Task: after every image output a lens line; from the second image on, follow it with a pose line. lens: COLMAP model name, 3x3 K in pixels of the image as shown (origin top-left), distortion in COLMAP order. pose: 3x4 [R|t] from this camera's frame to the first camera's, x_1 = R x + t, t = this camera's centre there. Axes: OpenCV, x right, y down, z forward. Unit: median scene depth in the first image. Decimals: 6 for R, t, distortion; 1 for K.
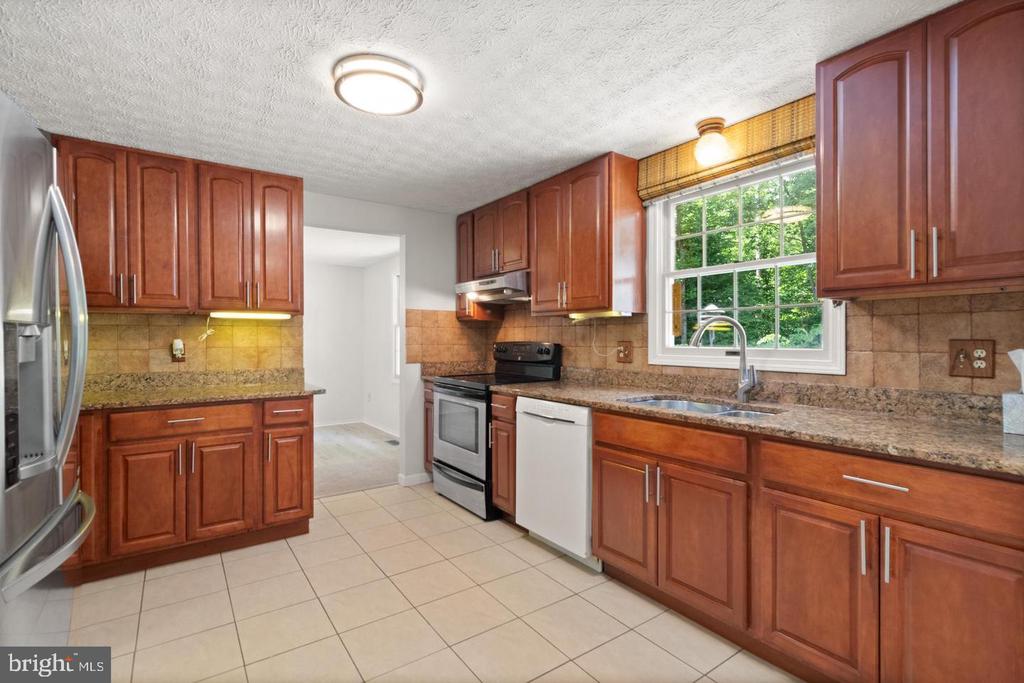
lens RADIAL K [[475.4, 0, 512.0], [0, 475.4, 341.5], [0, 0, 1]] dist [-0.000200, 0.000313]
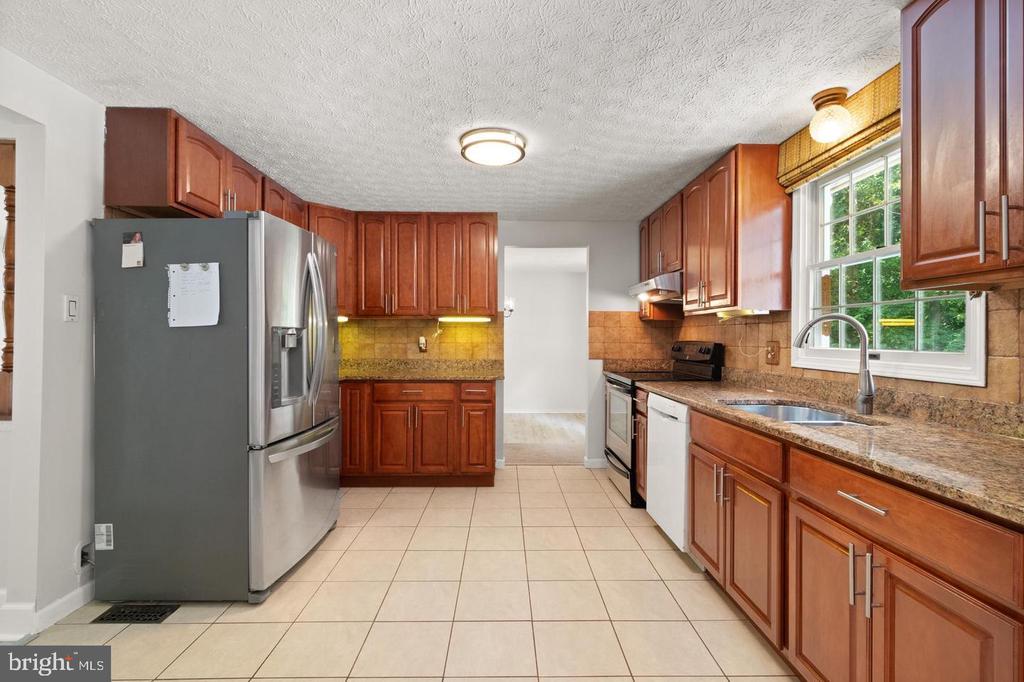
lens RADIAL K [[475.4, 0, 512.0], [0, 475.4, 341.0], [0, 0, 1]] dist [-0.000200, 0.000313]
pose [[0.827416, 0.010183, -0.561498, 0.355337], [-0.009481, 0.999946, 0.004164, -0.000239], [0.561510, 0.001878, 0.827468, -0.048780]]
